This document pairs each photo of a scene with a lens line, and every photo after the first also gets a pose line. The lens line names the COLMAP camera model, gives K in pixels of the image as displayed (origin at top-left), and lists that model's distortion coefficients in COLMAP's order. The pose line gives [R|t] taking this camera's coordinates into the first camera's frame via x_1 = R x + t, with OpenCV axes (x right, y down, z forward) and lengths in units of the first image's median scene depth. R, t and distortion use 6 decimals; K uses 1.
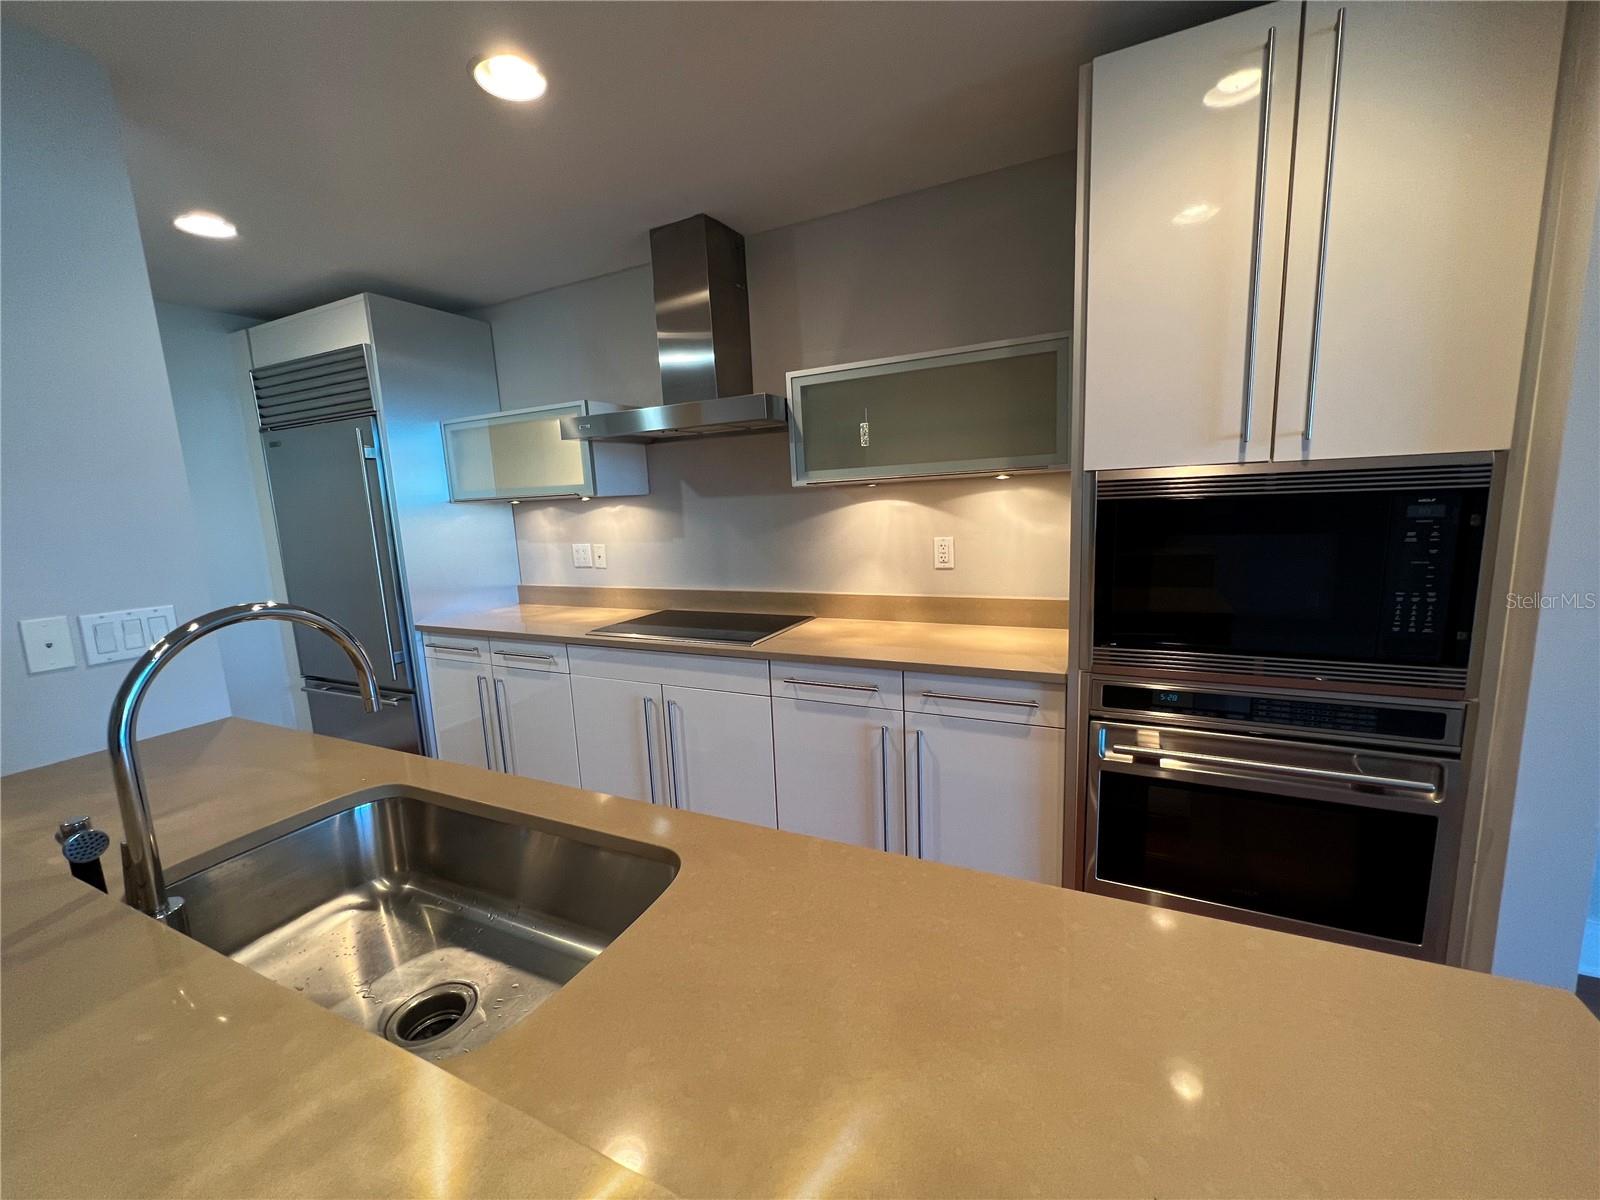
lens RADIAL K [[642.9, 0, 794.1], [0, 642.9, 600.0], [0, 0, 1]] dist [-0.000416, 0.000249]
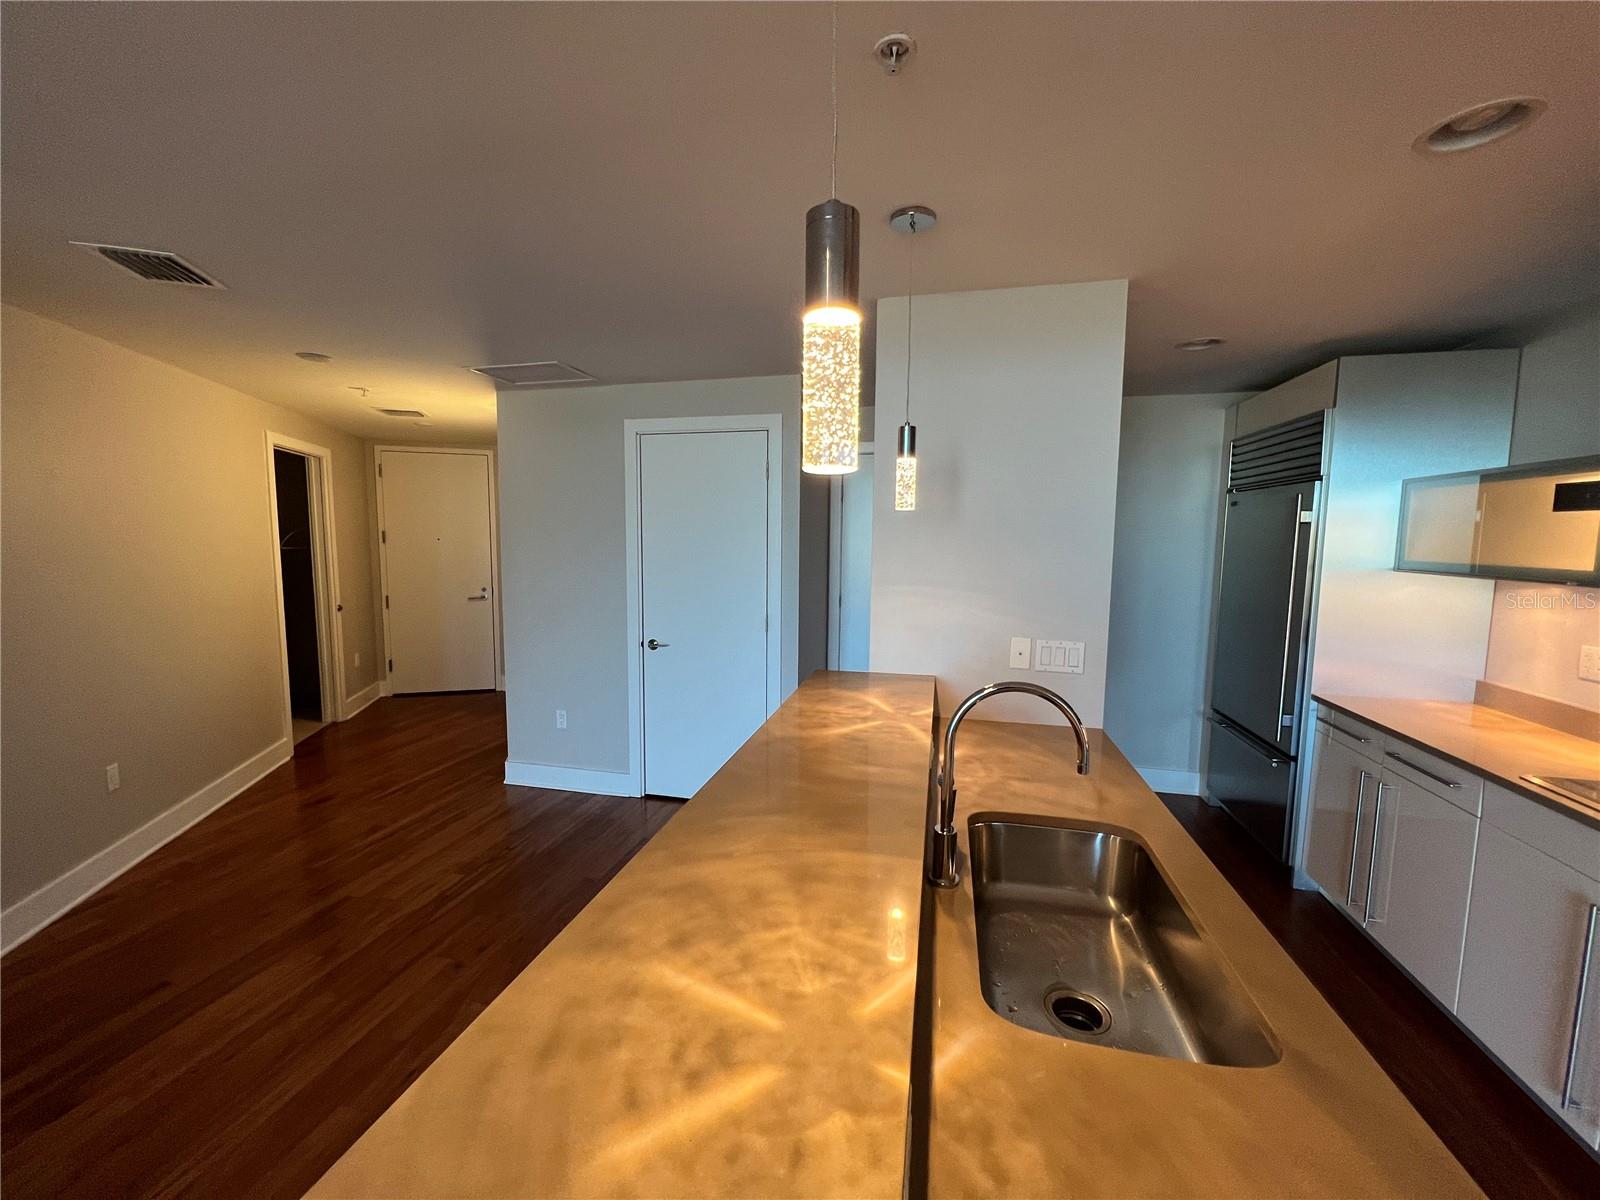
lens RADIAL K [[640.7, 0, 794.2], [0, 640.7, 599.5], [0, 0, 1]] dist [-0.001524, 0.000281]
pose [[0.221616, 0.143907, -0.964457, 0.172956], [-0.172035, 0.979307, 0.106592, -0.084218], [0.959839, 0.142297, 0.241787, 0.008429]]
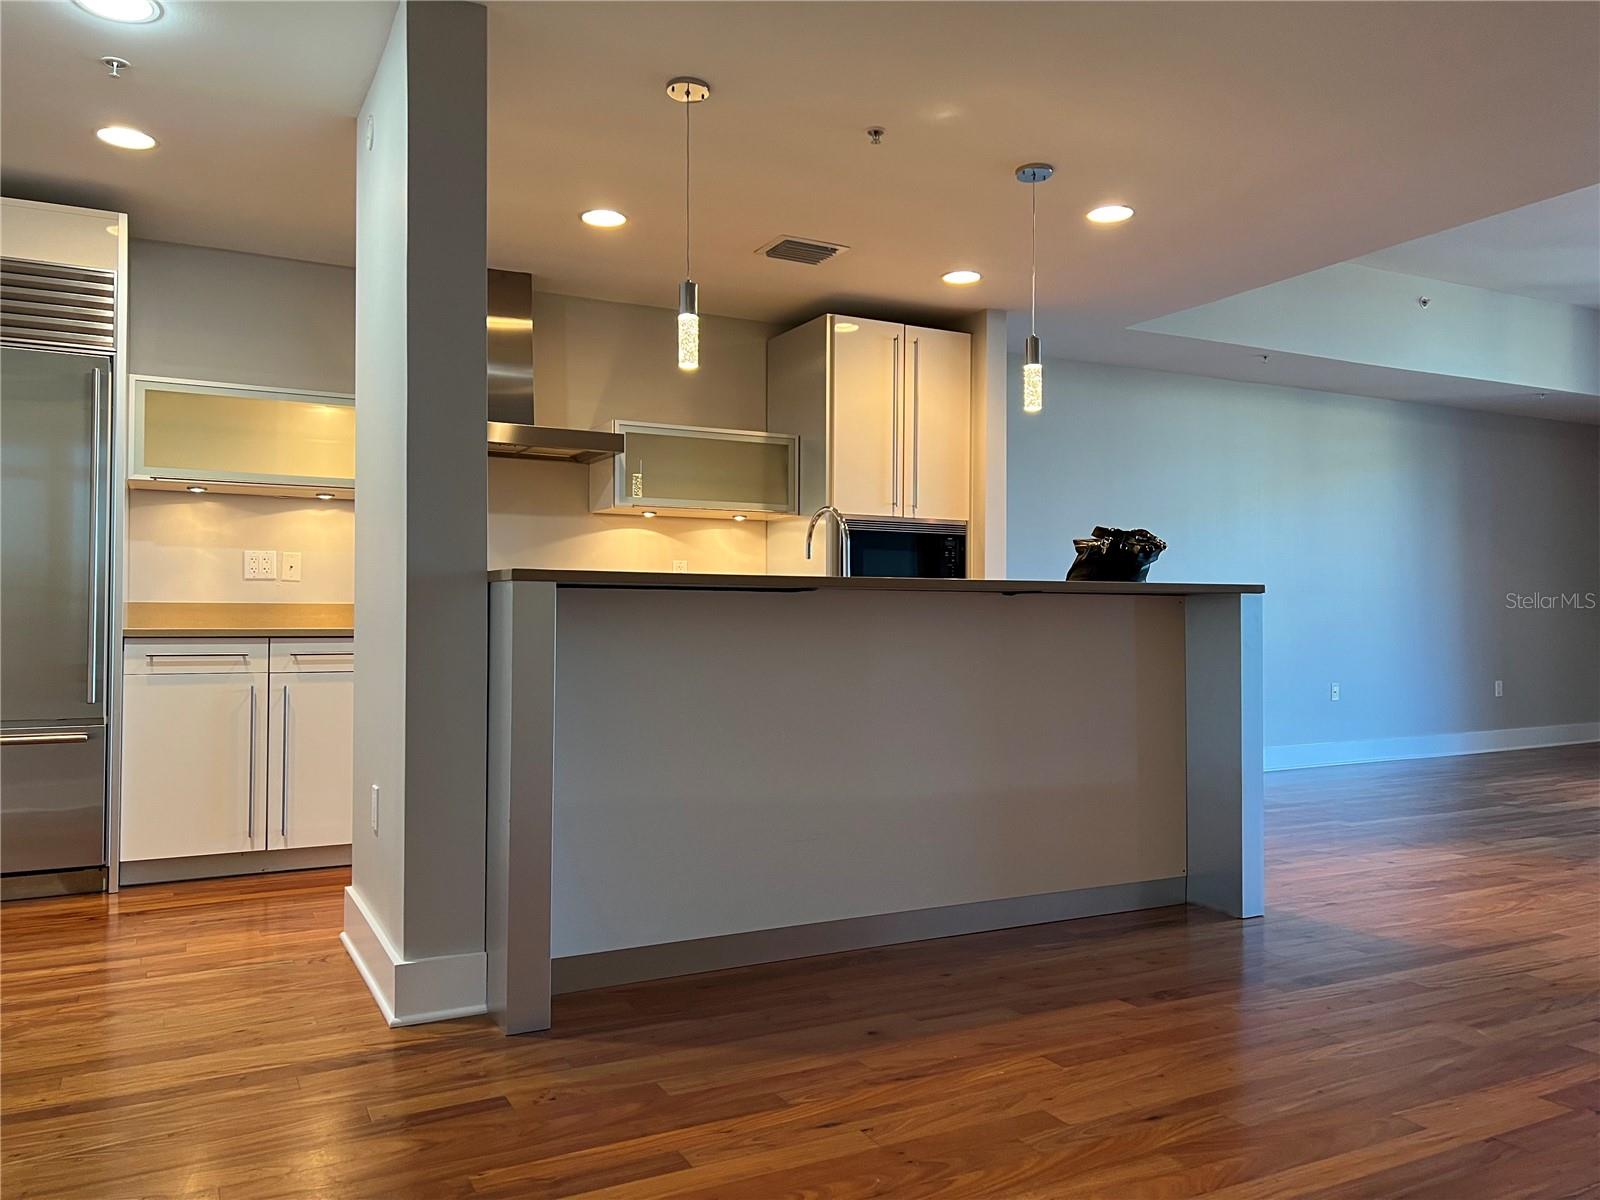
lens RADIAL K [[1192.0, 0, 800.0], [0, 1192.0, 600.0], [0, 0, 1]] dist [0.029528, -0.003350]
pose [[0.579819, 0.062312, 0.812359, -1.576457], [0.098332, 0.984431, -0.145695, 0.355926], [-0.808790, 0.164357, 0.564664, -0.543327]]
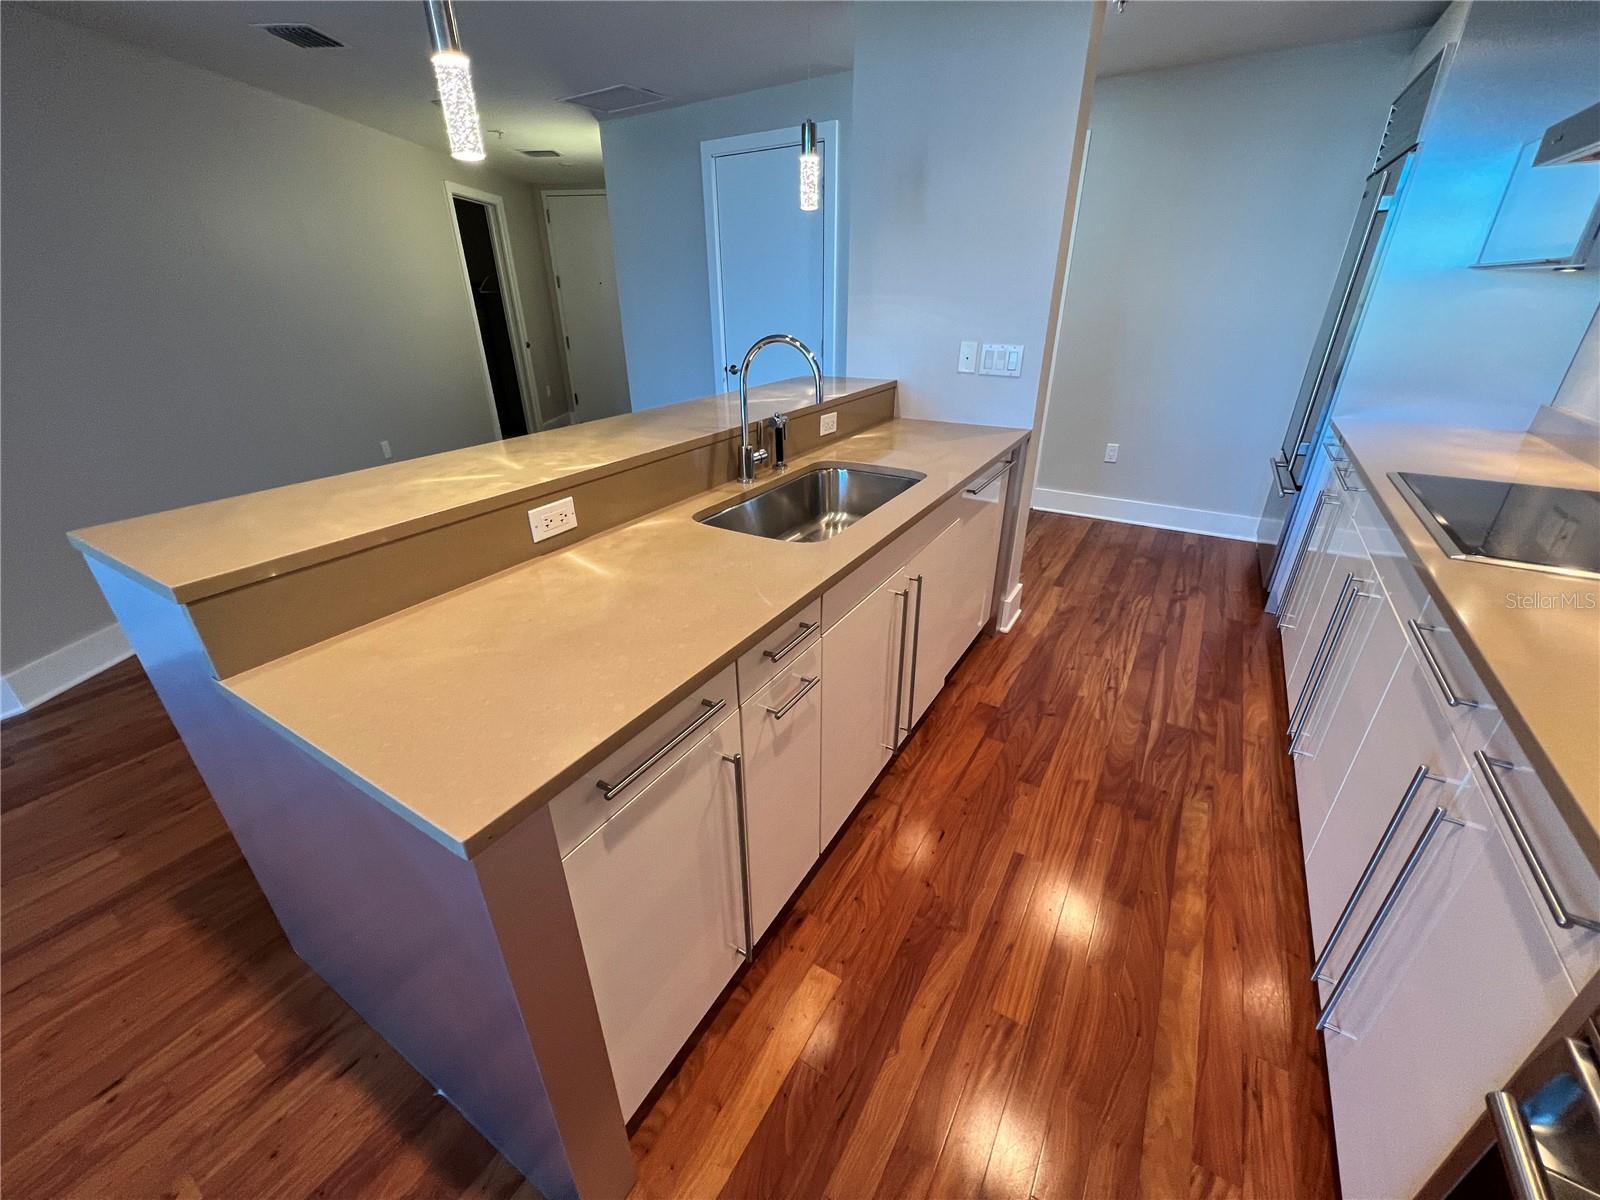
lens RADIAL K [[640.7, 0, 794.2], [0, 640.7, 599.5], [0, 0, 1]] dist [-0.001524, 0.000281]
pose [[-0.096075, 0.473889, -0.875328, 0.485602], [-0.139219, 0.864354, 0.483229, -0.087674], [0.985590, 0.168289, -0.017069, 0.383597]]
